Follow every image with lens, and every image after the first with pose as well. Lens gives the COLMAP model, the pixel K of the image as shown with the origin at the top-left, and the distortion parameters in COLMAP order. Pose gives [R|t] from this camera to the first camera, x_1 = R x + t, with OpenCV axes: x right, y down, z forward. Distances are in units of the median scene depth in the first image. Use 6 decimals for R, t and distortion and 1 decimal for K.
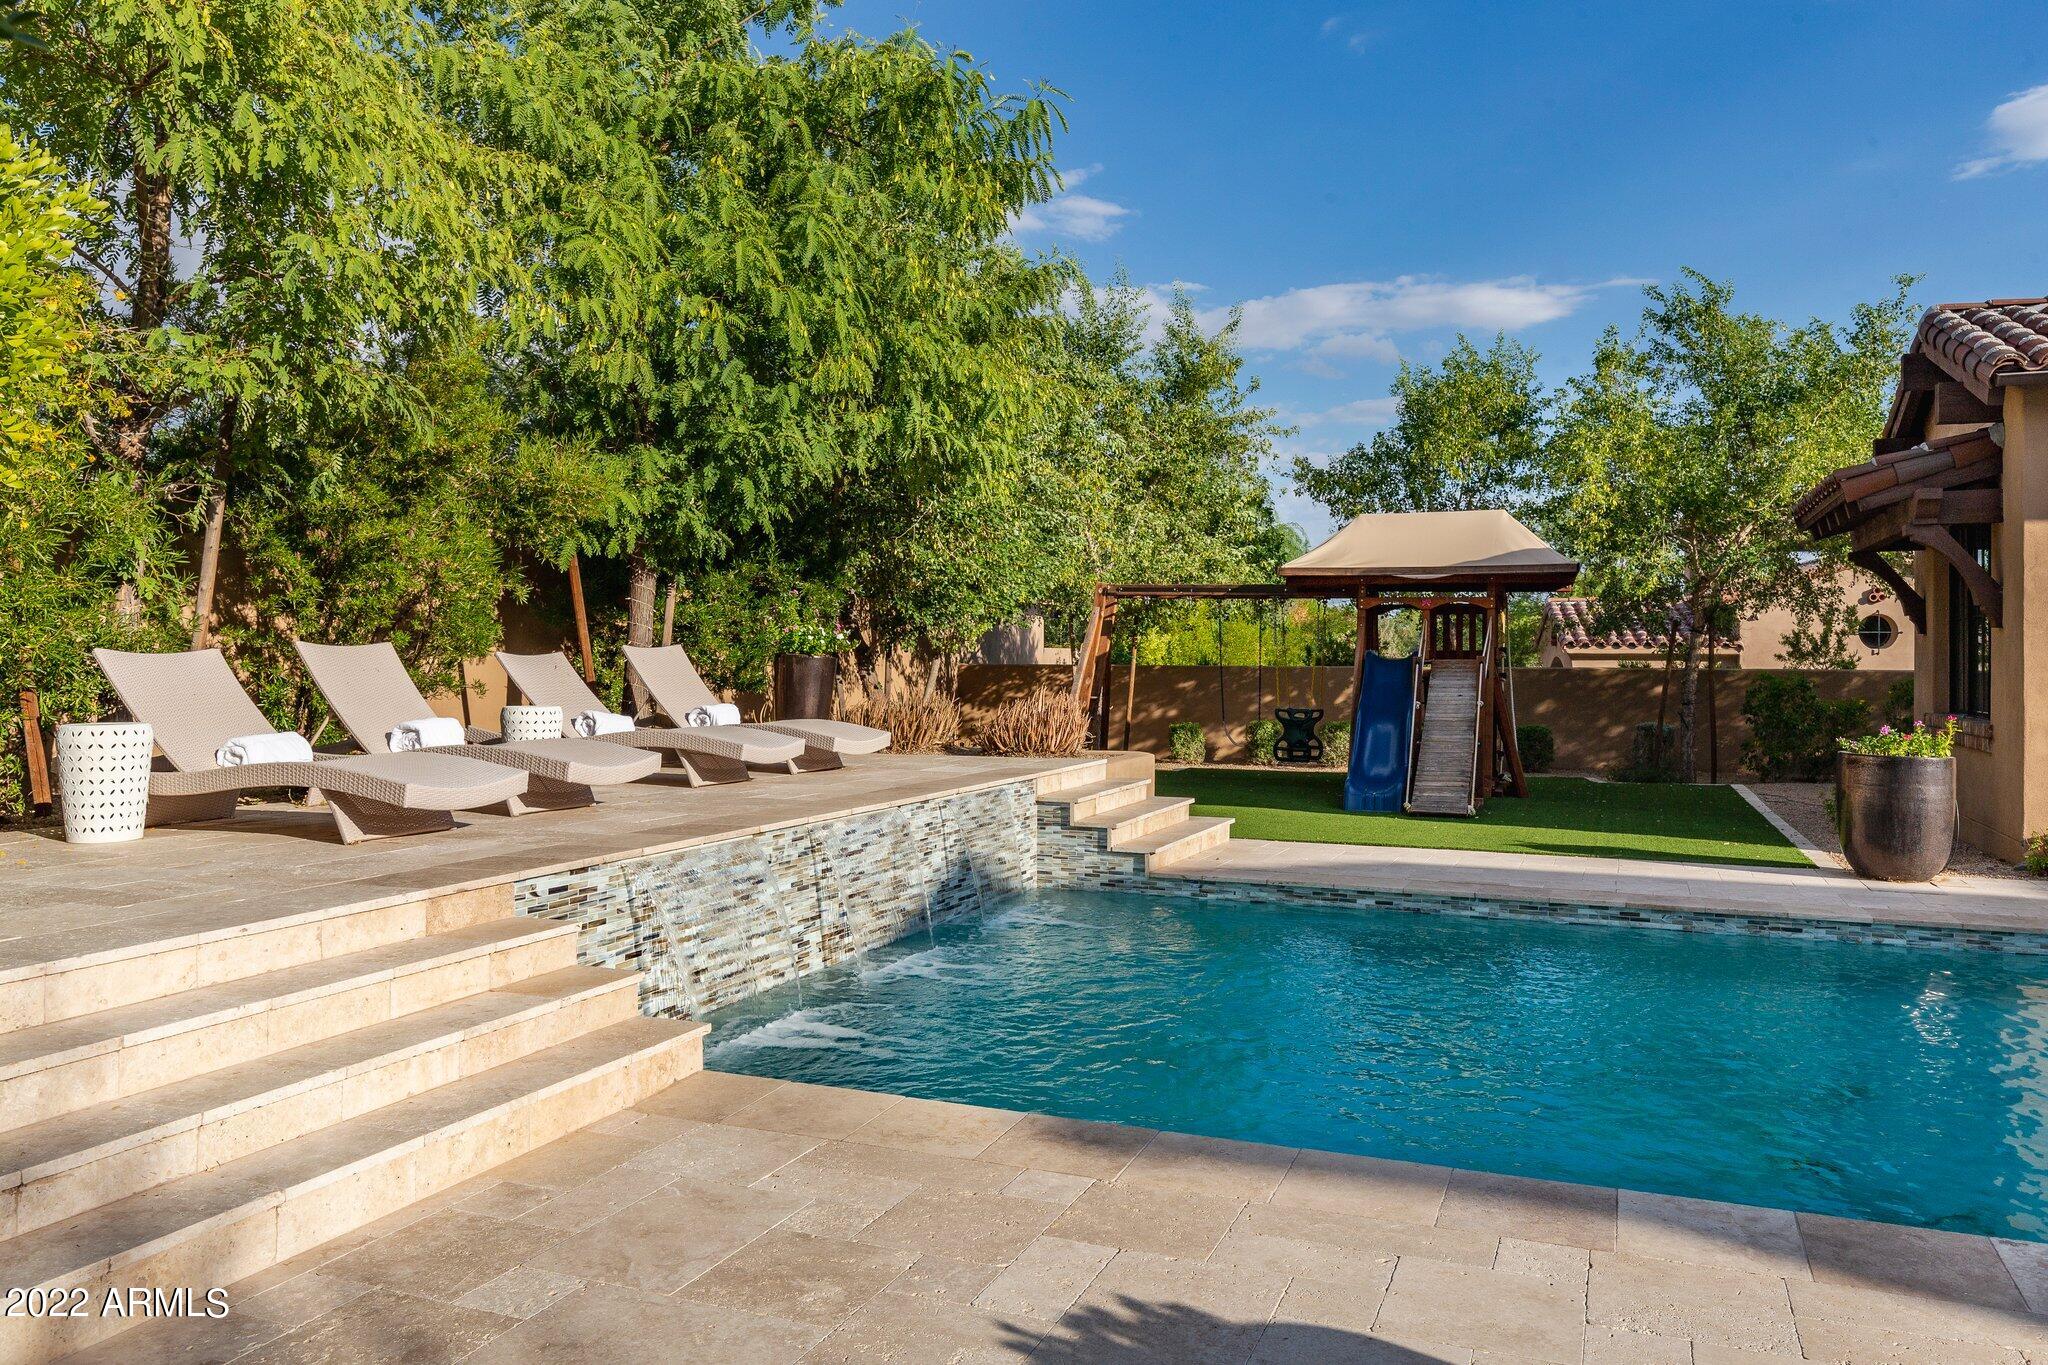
lens RADIAL K [[1470.5, 0, 1054.8], [0, 1470.5, 648.4], [0, 0, 1]] dist [0.006161, -0.007775]
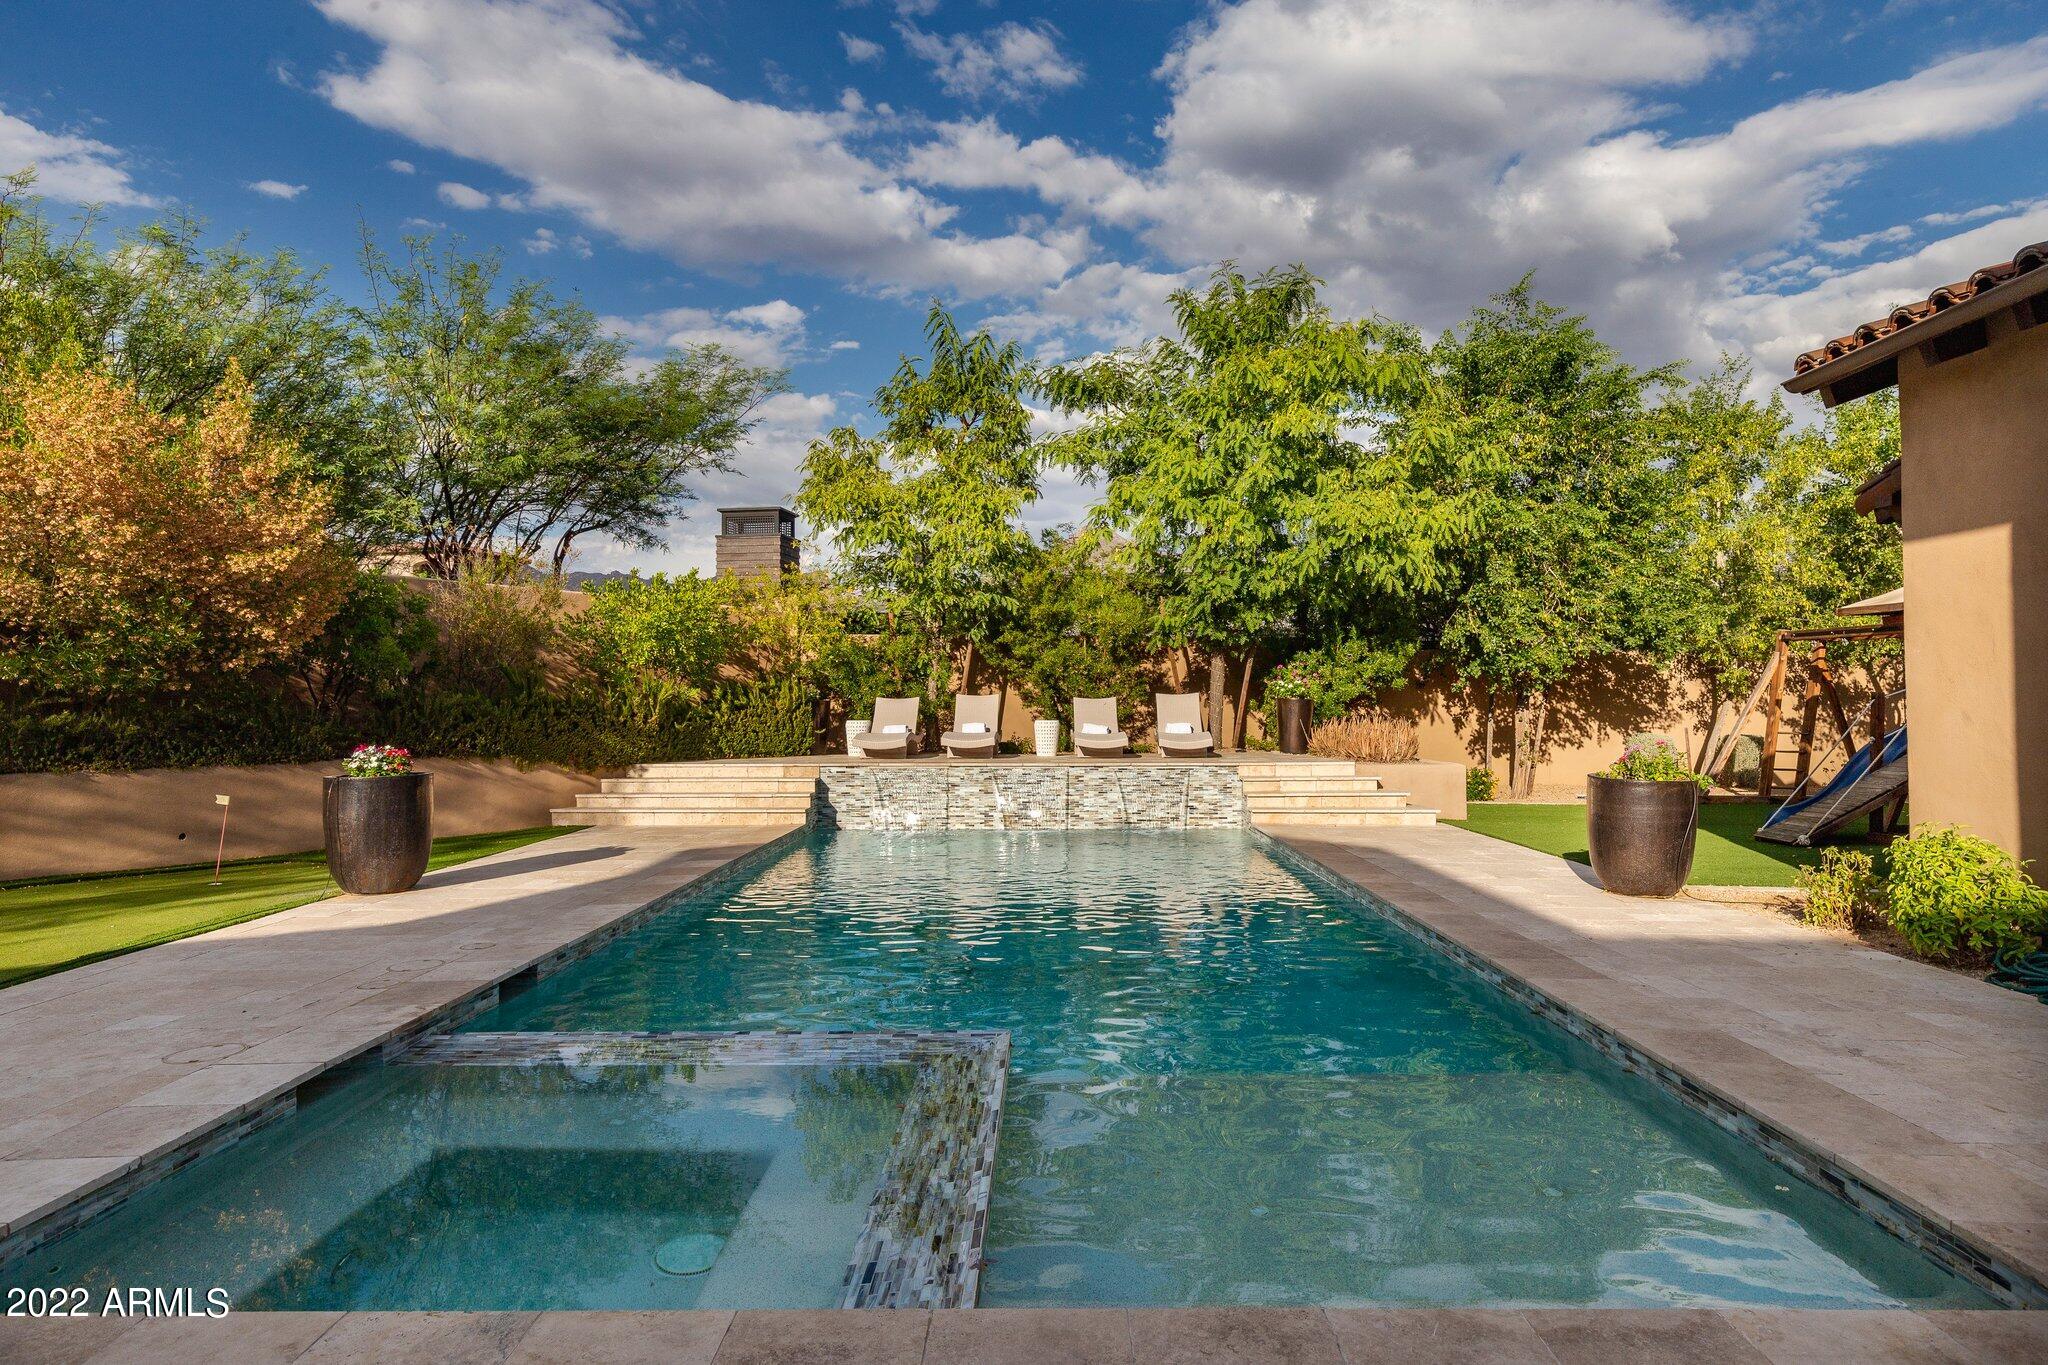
lens RADIAL K [[1152.8, 0, 1037.4], [0, 1152.8, 689.0], [0, 0, 1]] dist [0.004542, -0.000446]
pose [[0.366013, -0.015129, -0.930487, 1.279362], [0.005270, 0.999886, -0.014185, 0.015000], [0.930595, 0.000288, 0.366051, 0.300425]]
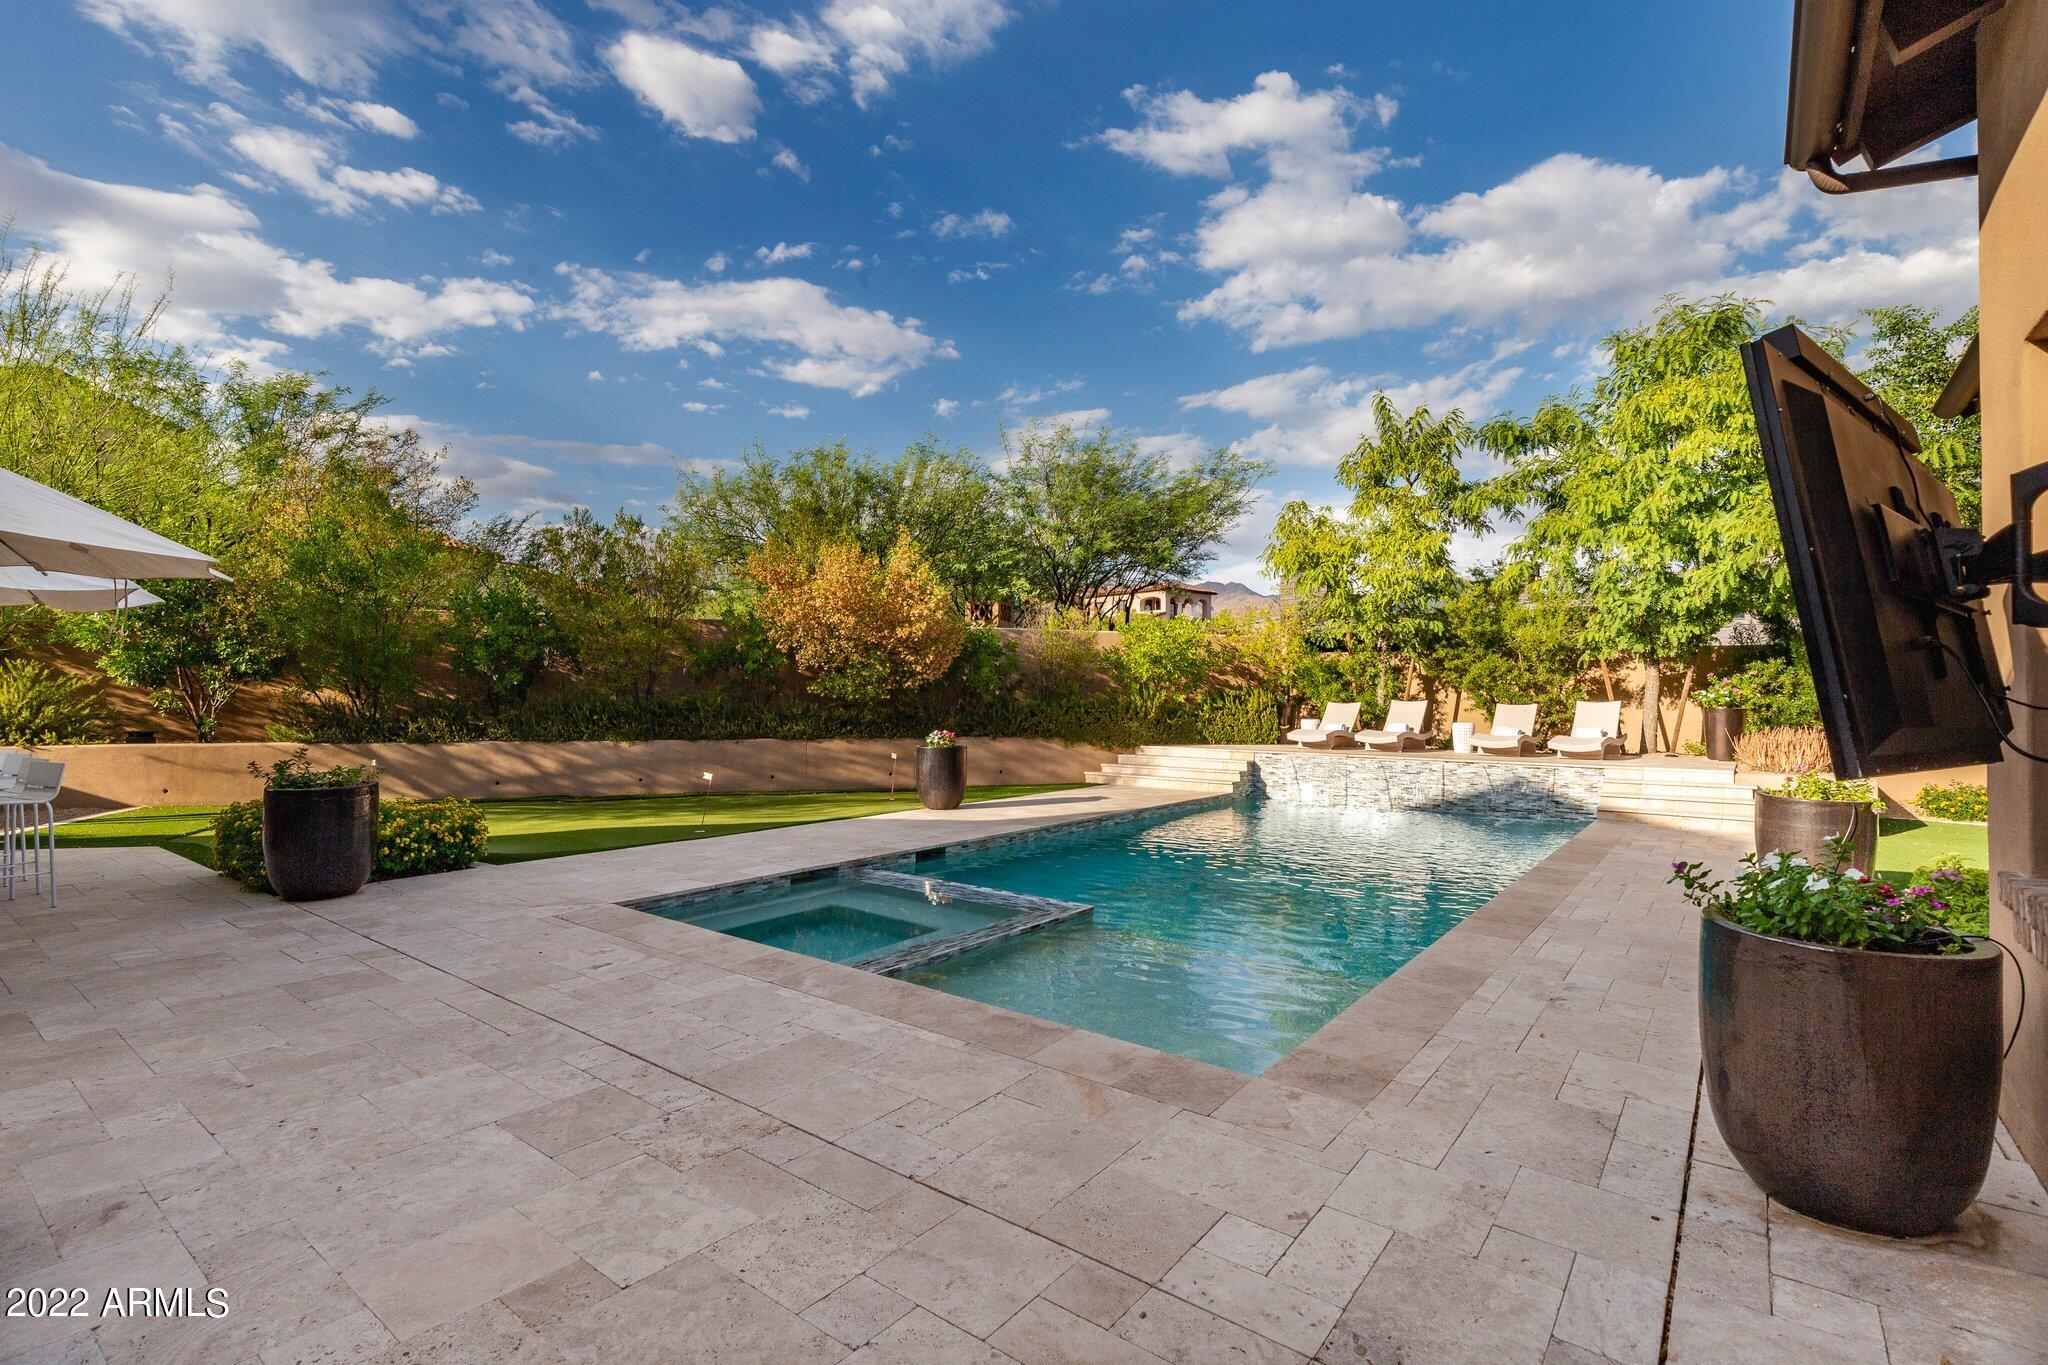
lens RADIAL K [[941.2, 0, 1017.6], [0, 941.2, 690.1], [0, 0, 1]] dist [0.006203, 0.000523]
pose [[-0.284920, -0.008856, -0.958510, 1.541541], [-0.004087, 0.999959, -0.008024, -0.004725], [0.958543, 0.001631, -0.284944, 0.659012]]
